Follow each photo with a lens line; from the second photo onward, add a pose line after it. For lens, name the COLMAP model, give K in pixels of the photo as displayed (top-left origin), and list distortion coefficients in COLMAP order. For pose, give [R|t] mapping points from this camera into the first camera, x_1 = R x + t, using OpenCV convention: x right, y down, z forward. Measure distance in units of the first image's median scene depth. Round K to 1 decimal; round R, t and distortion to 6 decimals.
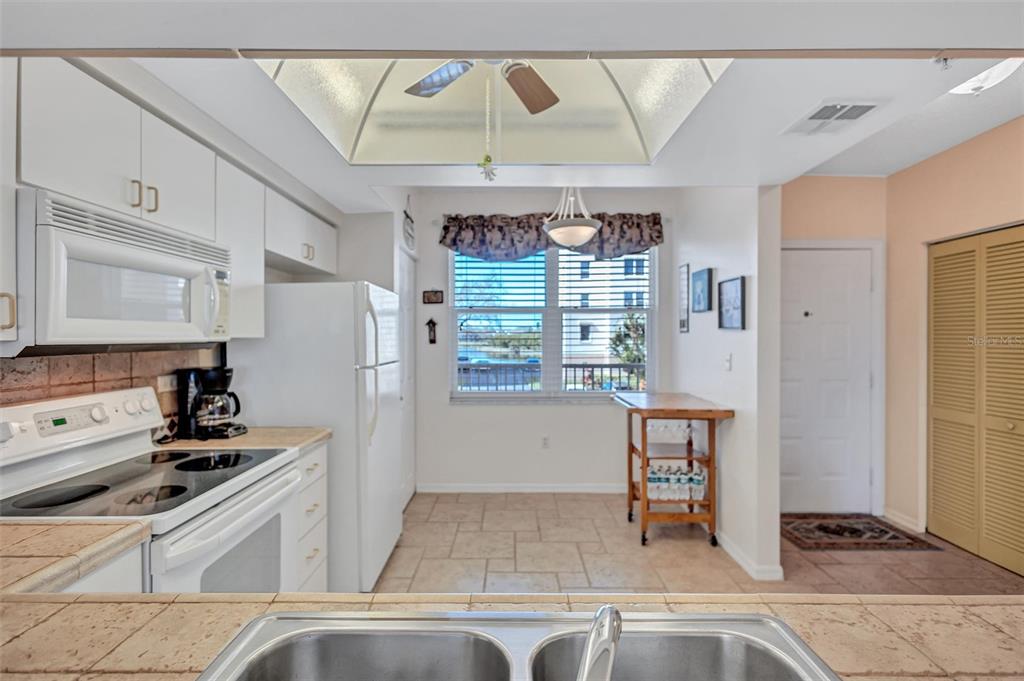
lens RADIAL K [[473.2, 0, 515.7], [0, 473.2, 339.6], [0, 0, 1]] dist [0.010995, 0.000370]
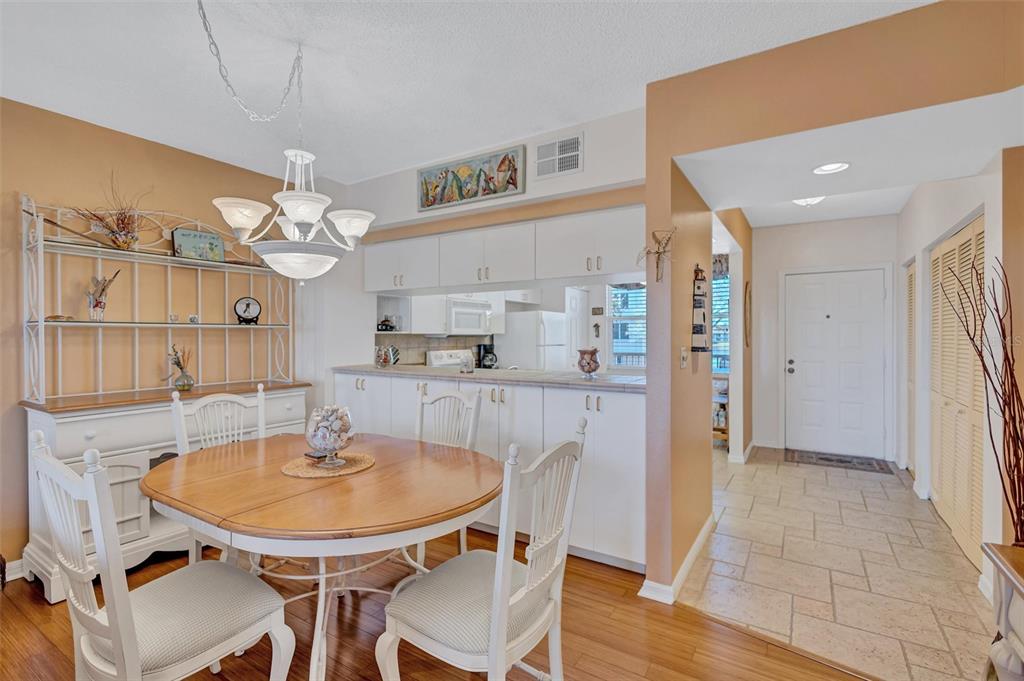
lens RADIAL K [[469.3, 0, 514.7], [0, 469.3, 337.0], [0, 0, 1]] dist [0.002187, 0.000100]
pose [[0.843616, -0.000606, -0.536947, 0.610181], [-0.001364, 0.999994, -0.003272, 0.015417], [0.536946, 0.003493, 0.843610, -0.777853]]
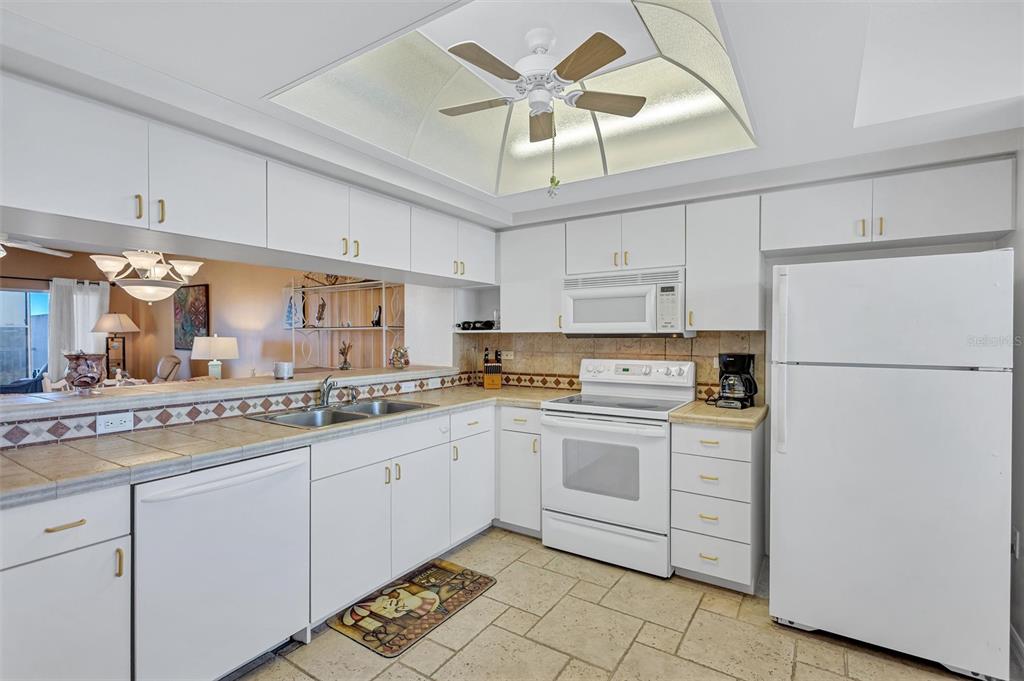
lens RADIAL K [[473.2, 0, 515.7], [0, 473.2, 339.6], [0, 0, 1]] dist [0.010995, 0.000370]
pose [[-0.546203, 0.004231, -0.837642, 0.483140], [-0.006640, 0.999934, 0.009381, 0.007442], [0.837627, 0.010686, -0.546139, 0.756156]]
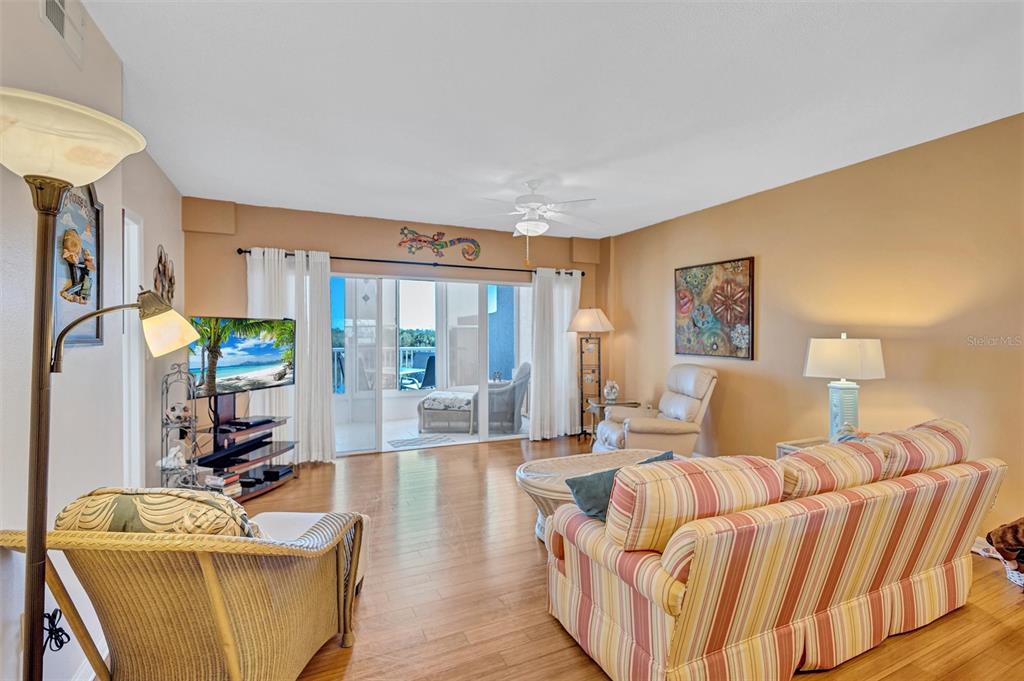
lens RADIAL K [[476.9, 0, 512.0], [0, 476.9, 340.5], [0, 0, 1]] dist [-0.001246, -0.000043]
pose [[-0.911063, 0.002506, -0.412260, 0.645547], [-0.004016, 0.999880, 0.014953, 0.013648], [0.412249, 0.015279, -0.910943, -0.422536]]
